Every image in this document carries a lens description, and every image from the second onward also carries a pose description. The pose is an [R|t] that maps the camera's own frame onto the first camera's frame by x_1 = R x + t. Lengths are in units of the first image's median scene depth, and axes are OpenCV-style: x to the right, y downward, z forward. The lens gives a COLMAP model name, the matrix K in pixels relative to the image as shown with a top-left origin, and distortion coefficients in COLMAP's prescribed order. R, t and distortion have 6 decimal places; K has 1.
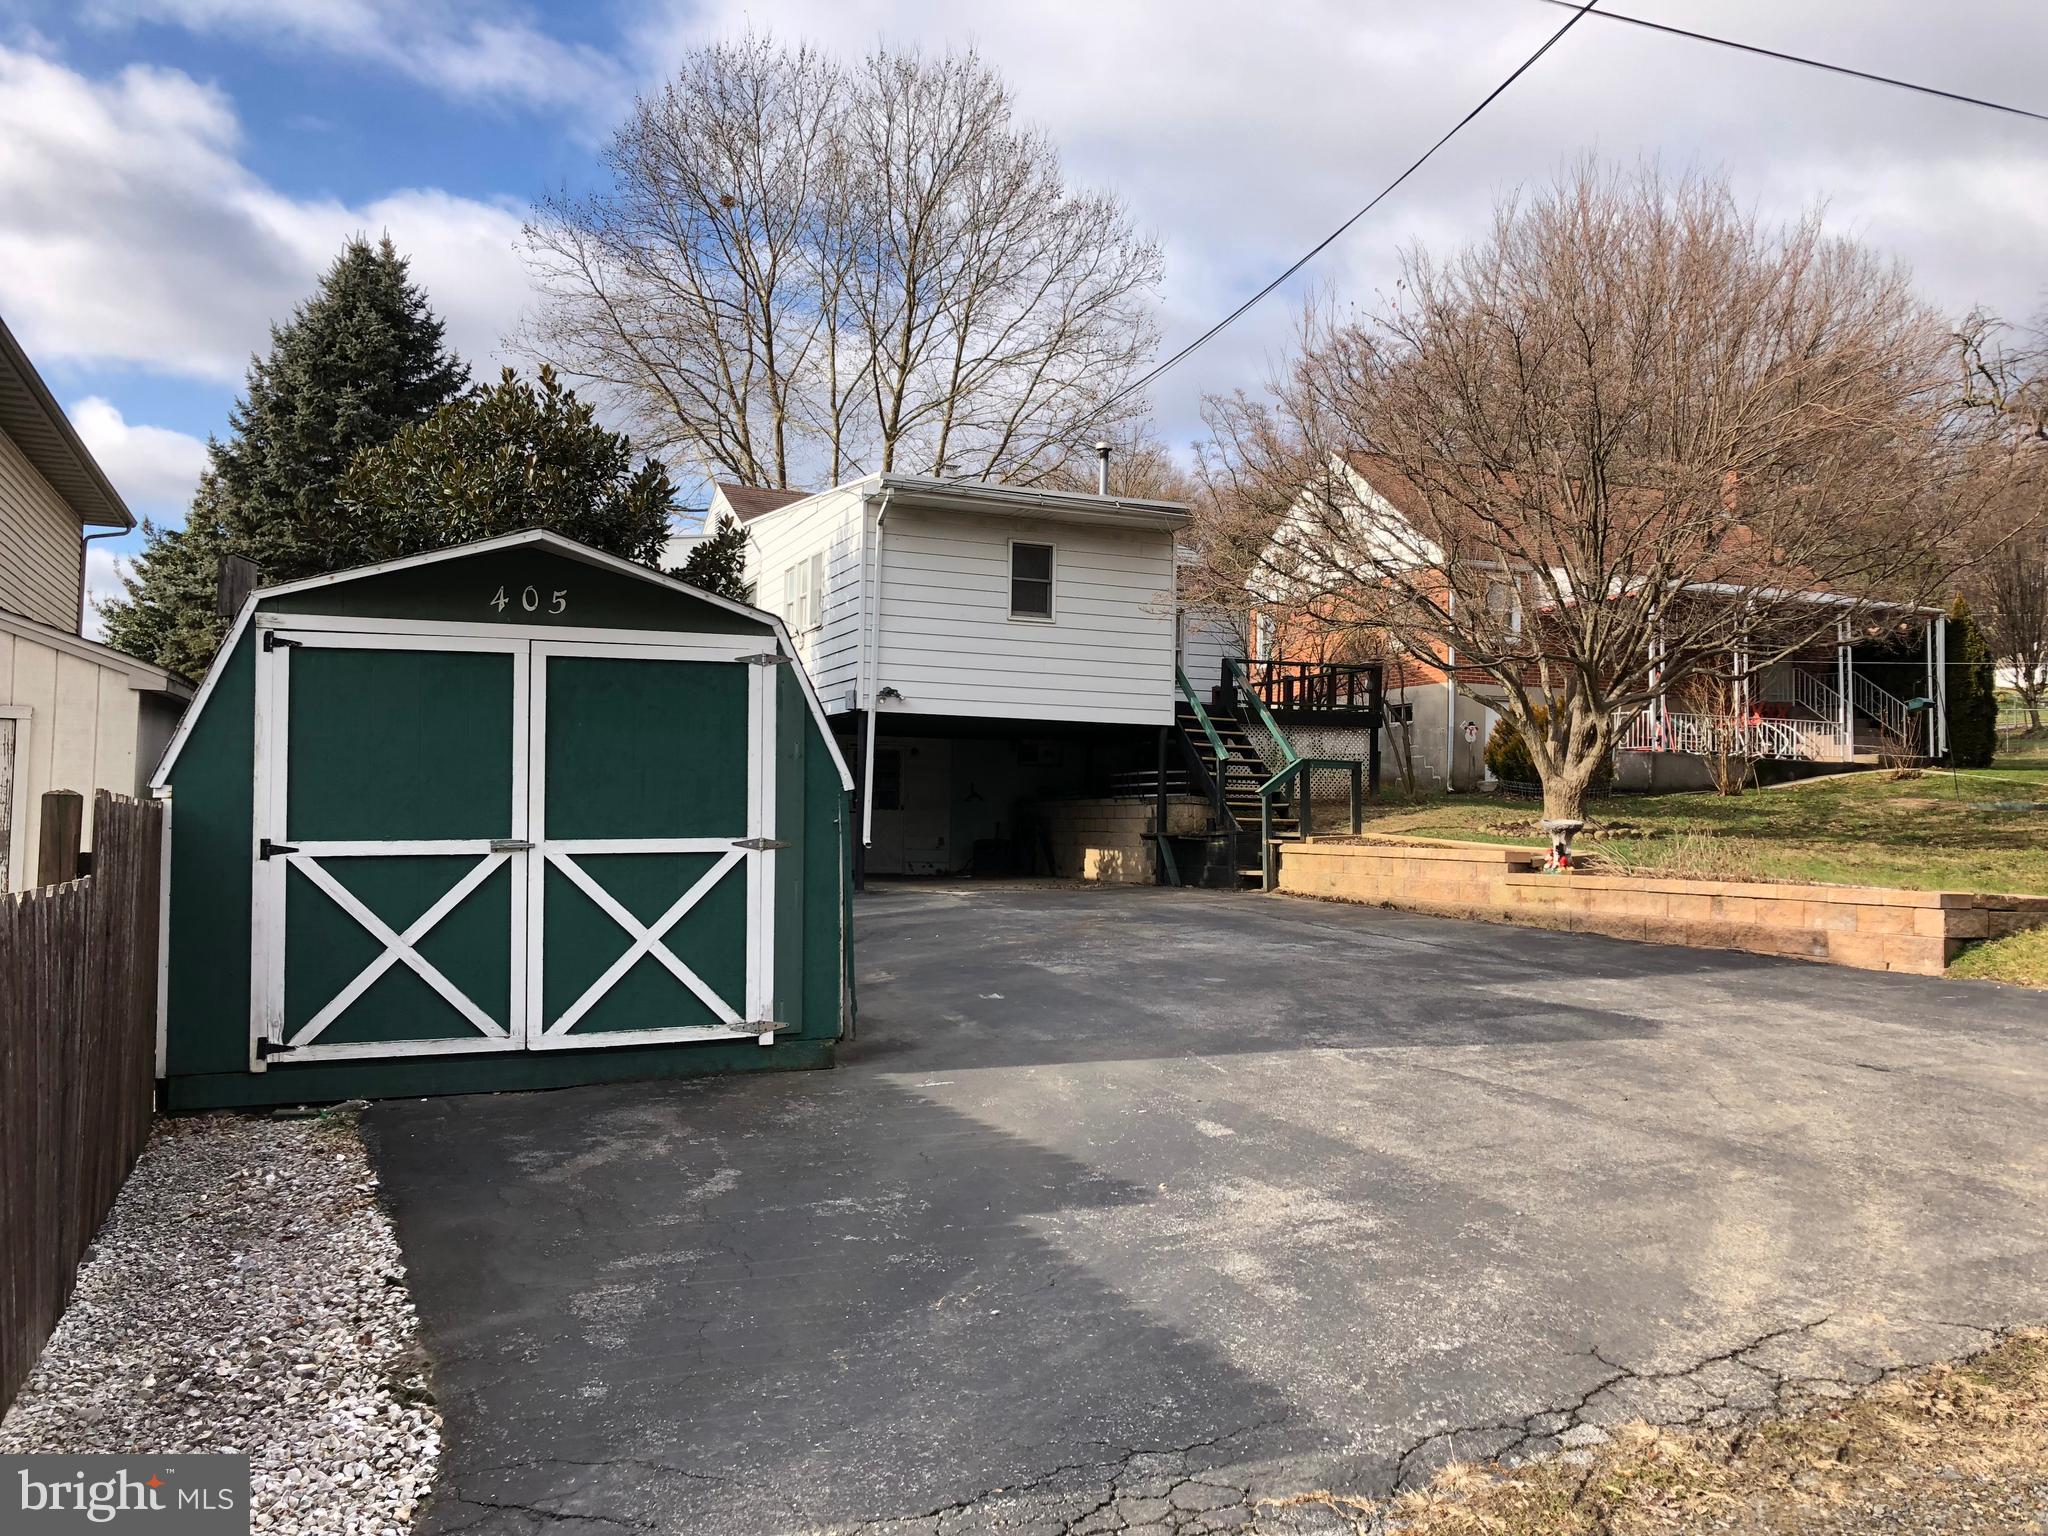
lens RADIAL K [[1647.9, 0, 1028.3], [0, 1647.9, 738.0], [0, 0, 1]] dist [0.005097, -0.001011]
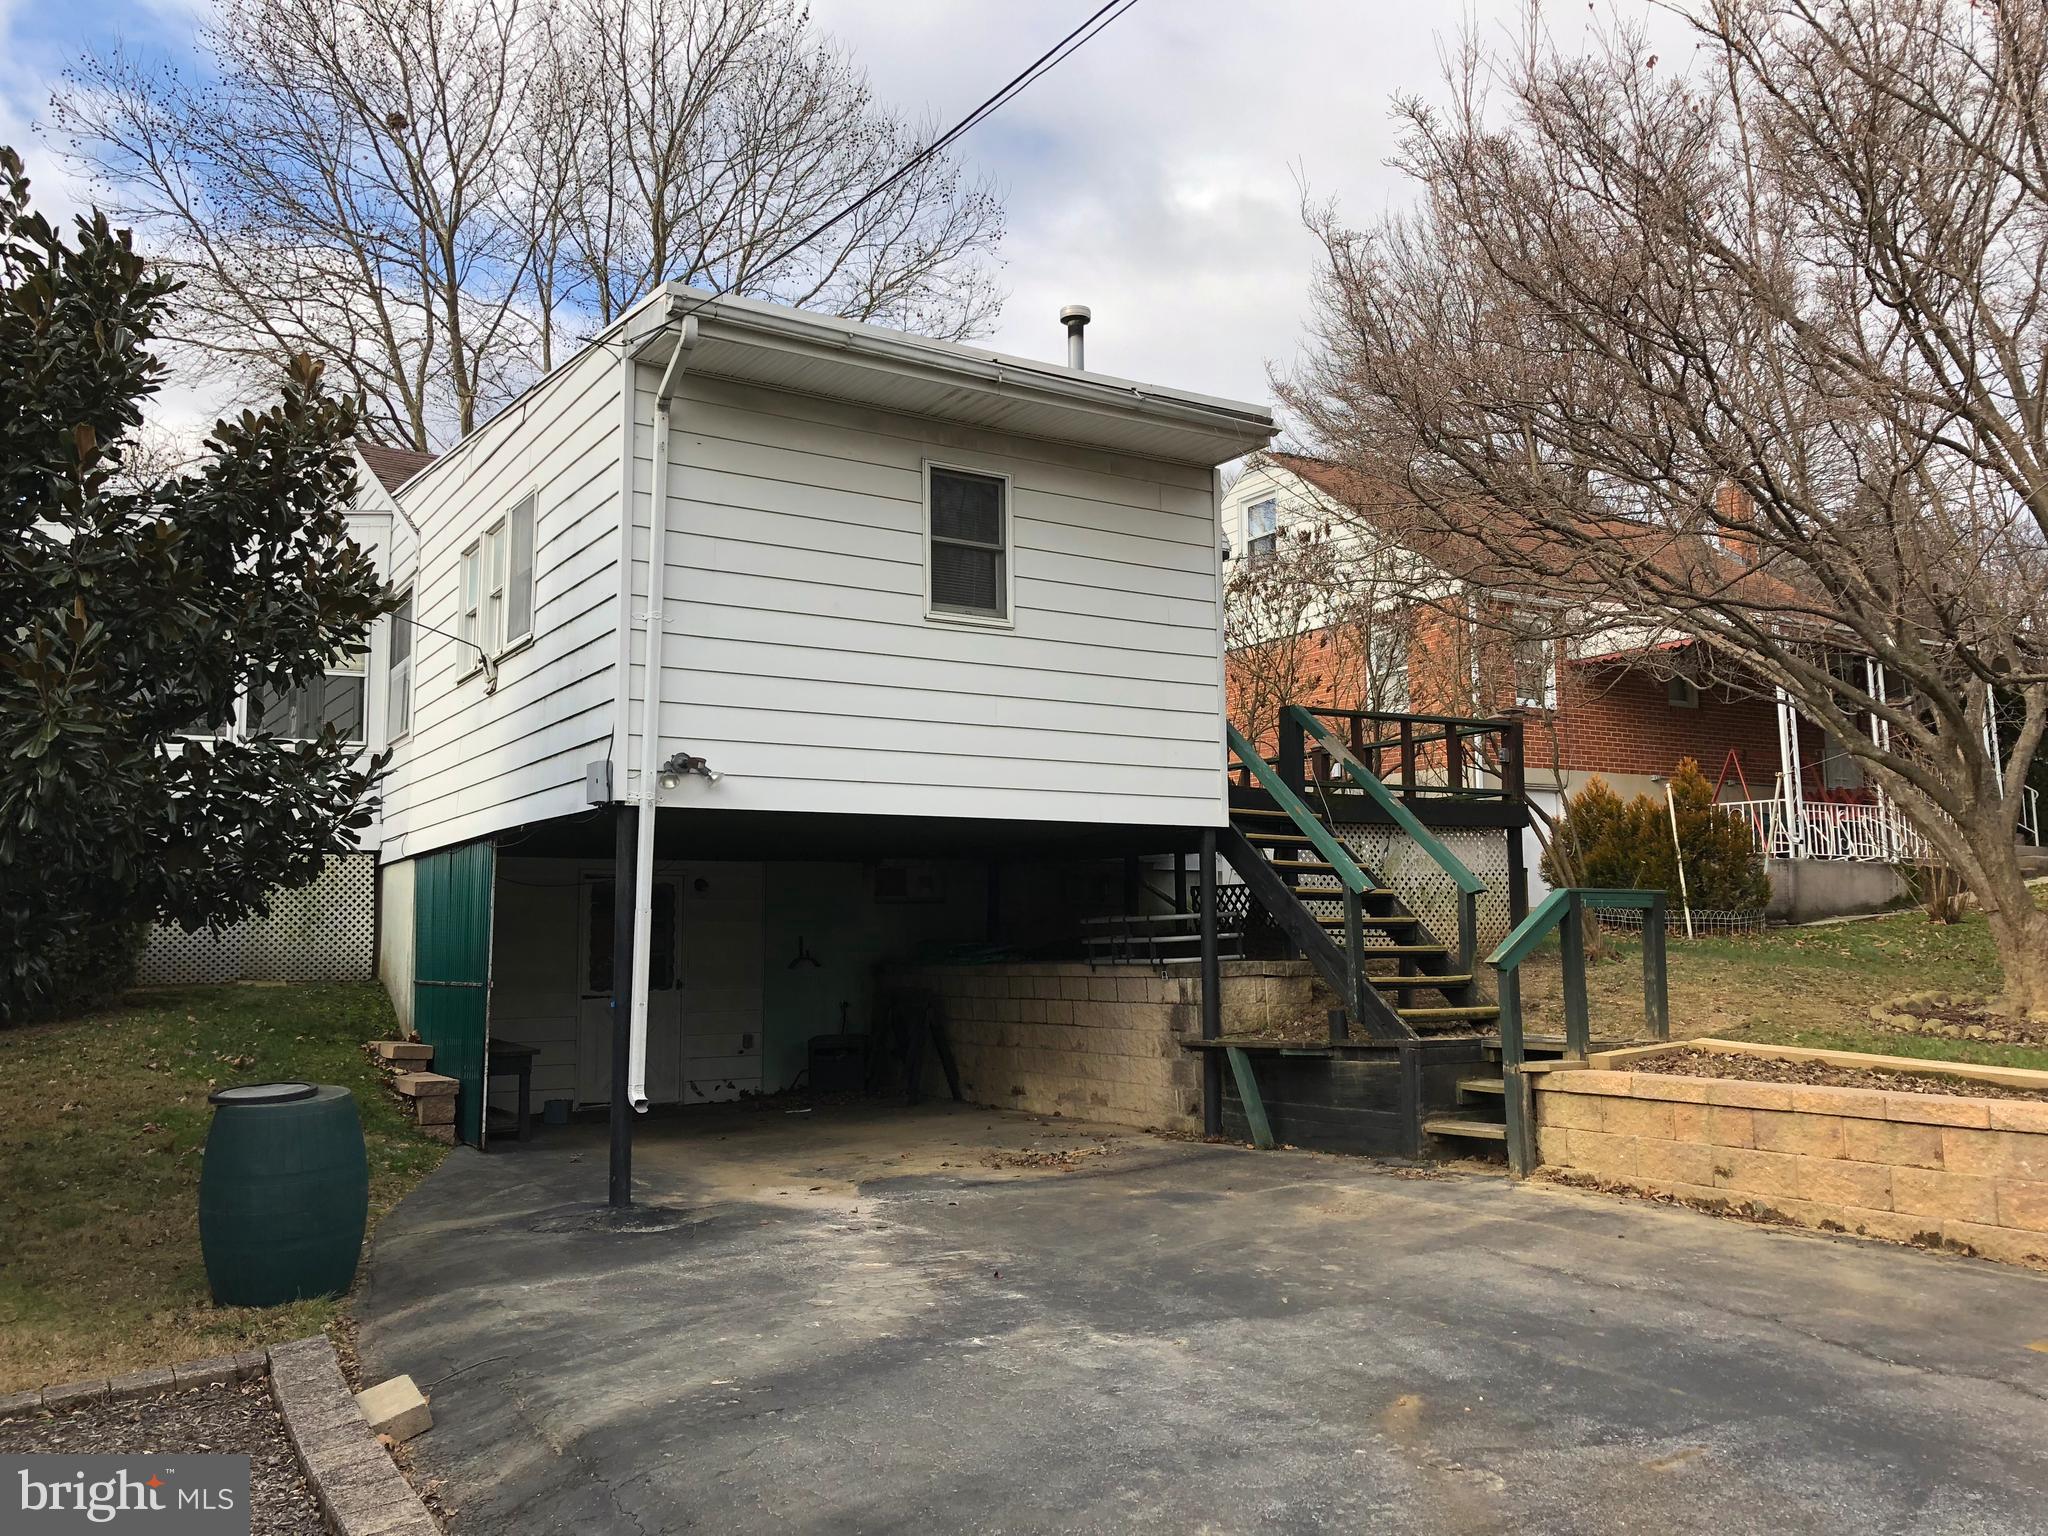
lens RADIAL K [[1596.9, 0, 1032.7], [0, 1596.9, 731.0], [0, 0, 1]] dist [0.046666, -0.001361]
pose [[0.983975, -0.007052, 0.178165, -0.065870], [0.020656, 0.996998, -0.074622, -0.001457], [-0.177104, 0.077106, 0.981167, 0.519996]]
